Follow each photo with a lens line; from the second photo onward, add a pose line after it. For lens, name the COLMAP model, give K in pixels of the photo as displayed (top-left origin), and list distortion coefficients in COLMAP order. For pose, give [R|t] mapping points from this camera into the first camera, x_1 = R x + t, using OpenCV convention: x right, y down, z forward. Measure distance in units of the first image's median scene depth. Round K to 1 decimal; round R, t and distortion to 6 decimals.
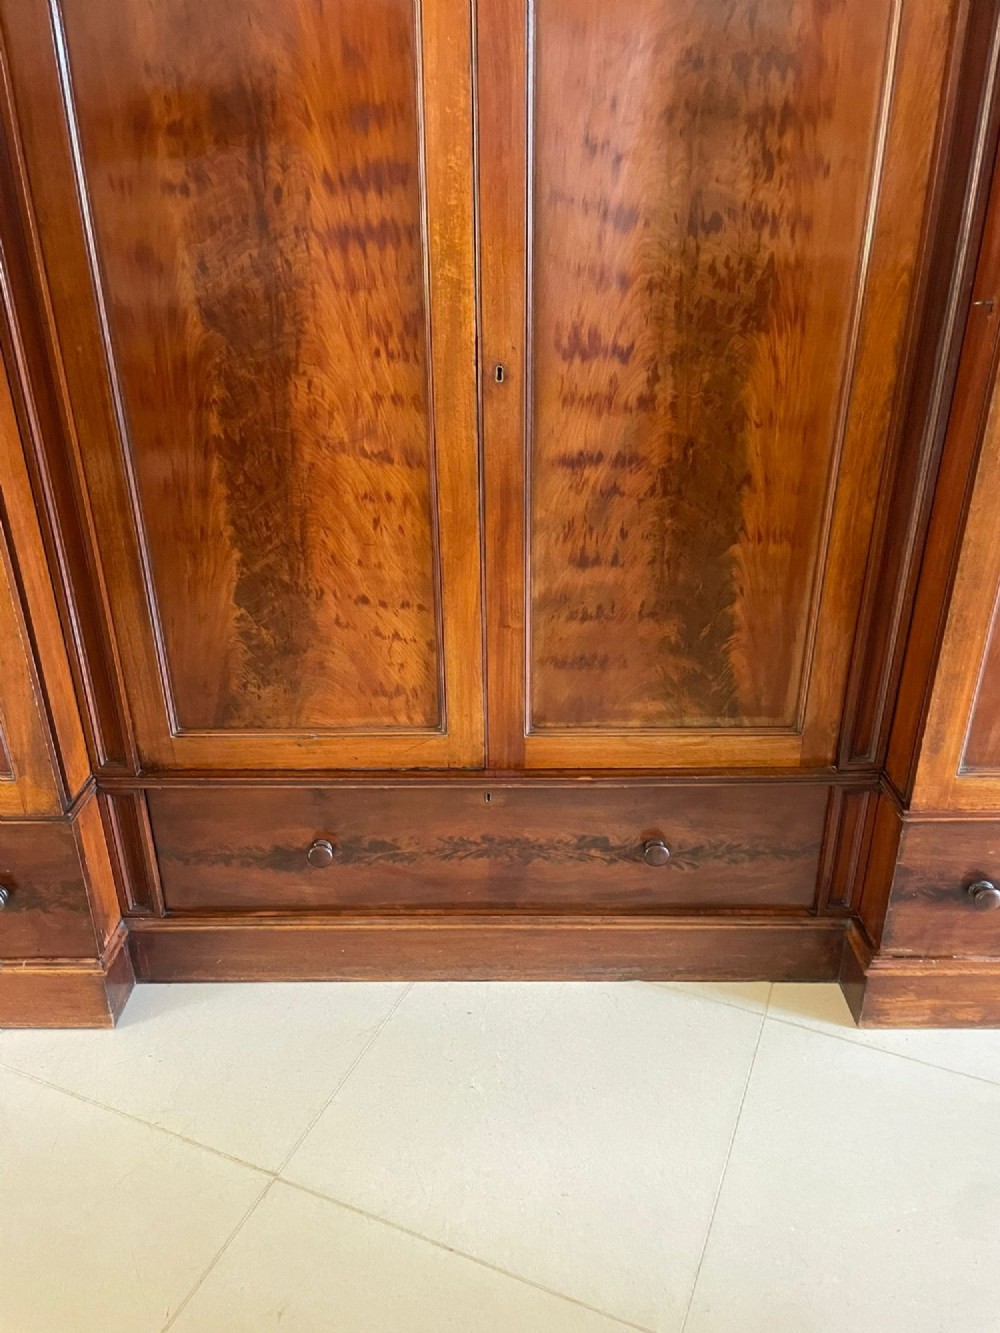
lens RADIAL K [[994.7, 0, 492.2], [0, 994.7, 676.2], [0, 0, 1]] dist [0.091865, -0.124508]
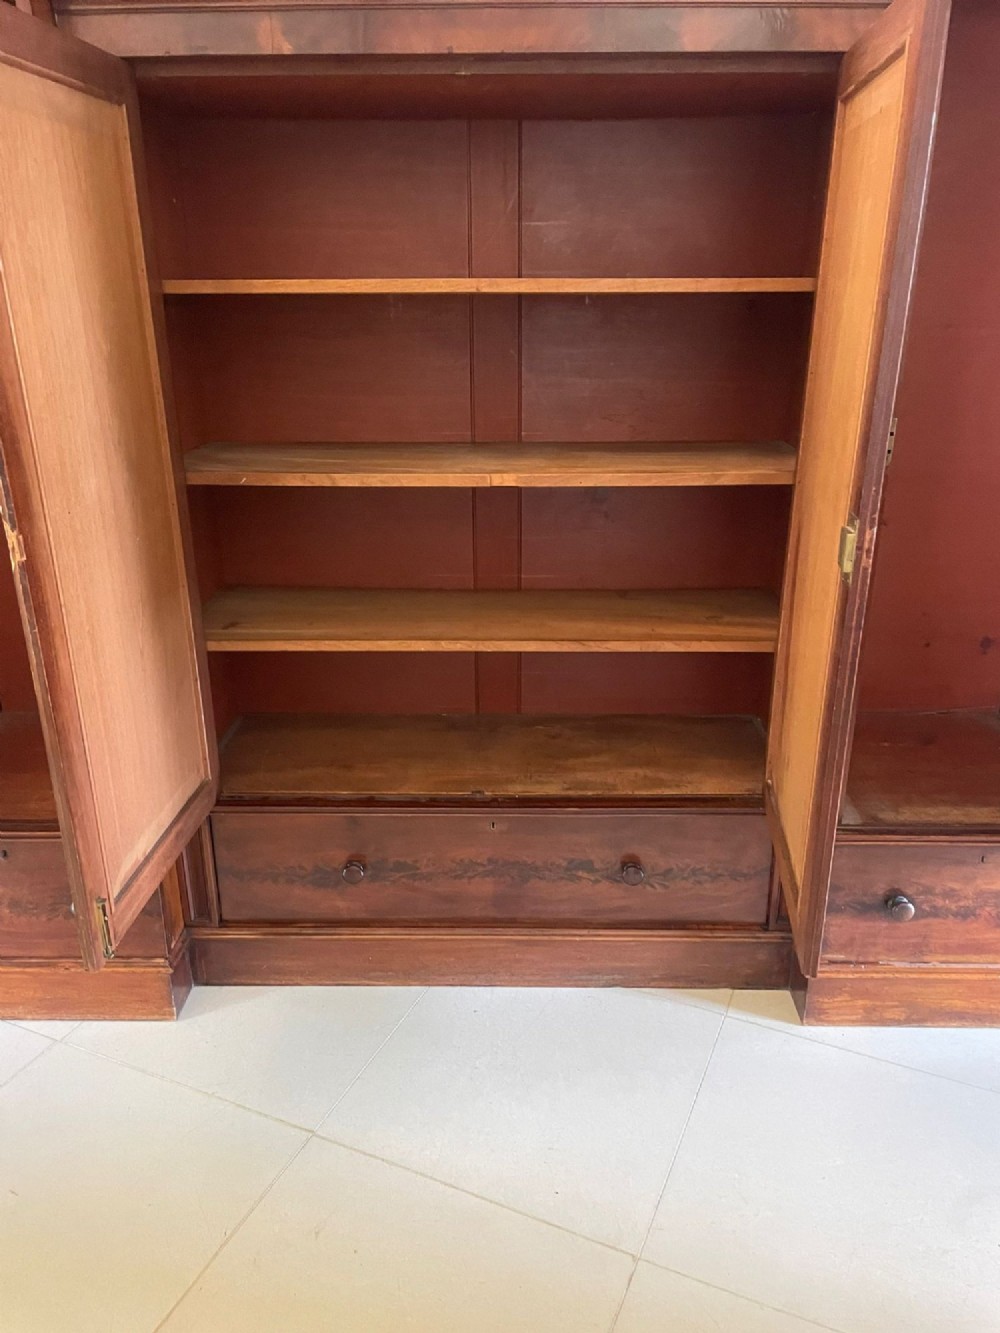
lens RADIAL K [[996.9, 0, 507.2], [0, 996.9, 675.0], [0, 0, 1]] dist [0.068561, -0.068696]
pose [[0.999955, 0.008498, -0.004129, 0.017797], [-0.008797, 0.996859, -0.078705, 0.037625], [0.003447, 0.078738, 0.996889, -0.234654]]
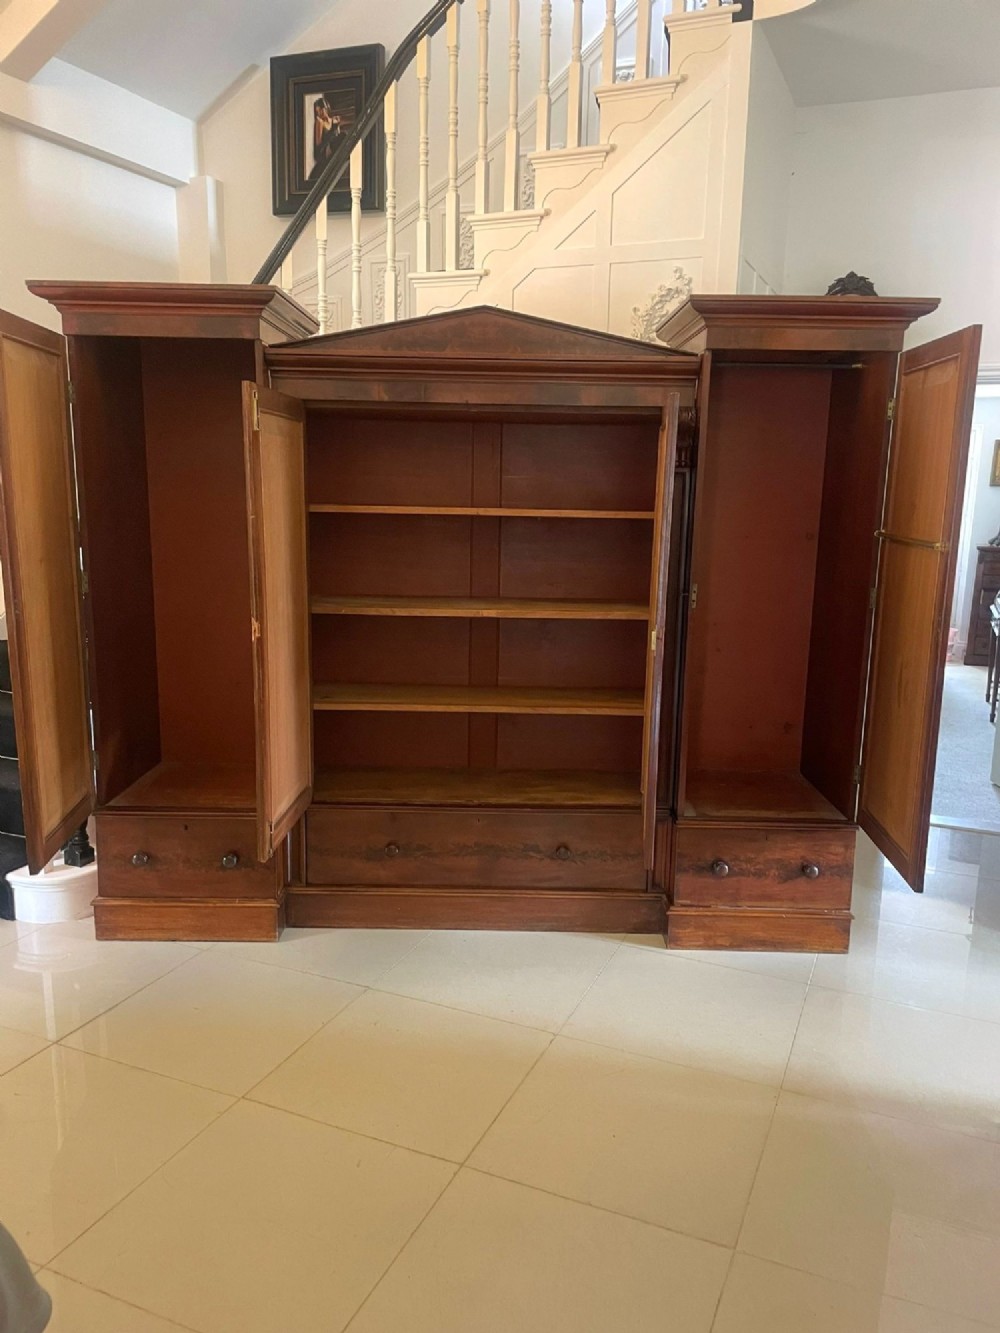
lens RADIAL K [[994.7, 0, 504.7], [0, 994.7, 678.6], [0, 0, 1]] dist [0.091865, -0.124508]
pose [[0.999545, 0.027242, 0.012981, 0.015843], [-0.023000, 0.966212, -0.256719, 0.381555], [-0.019536, 0.256304, 0.966399, -1.059212]]
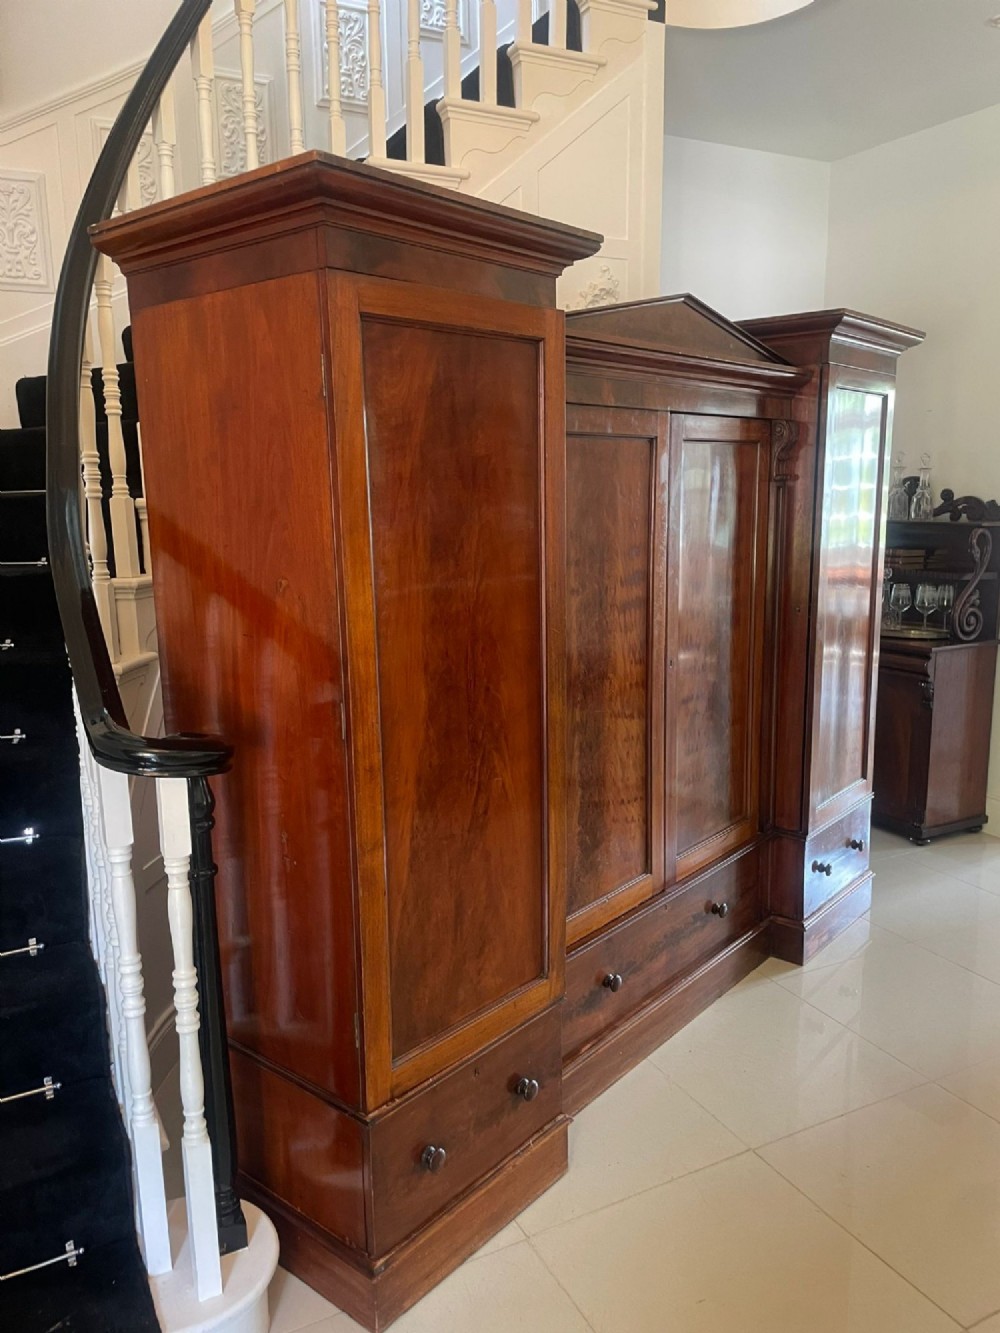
lens RADIAL K [[994.7, 0, 500.8], [0, 994.7, 672.4], [0, 0, 1]] dist [0.091865, -0.124508]
pose [[0.639436, -0.141192, 0.755769, -1.484035], [0.341964, 0.932638, -0.115092, -0.155292], [-0.688609, 0.332040, 0.644645, -0.014656]]
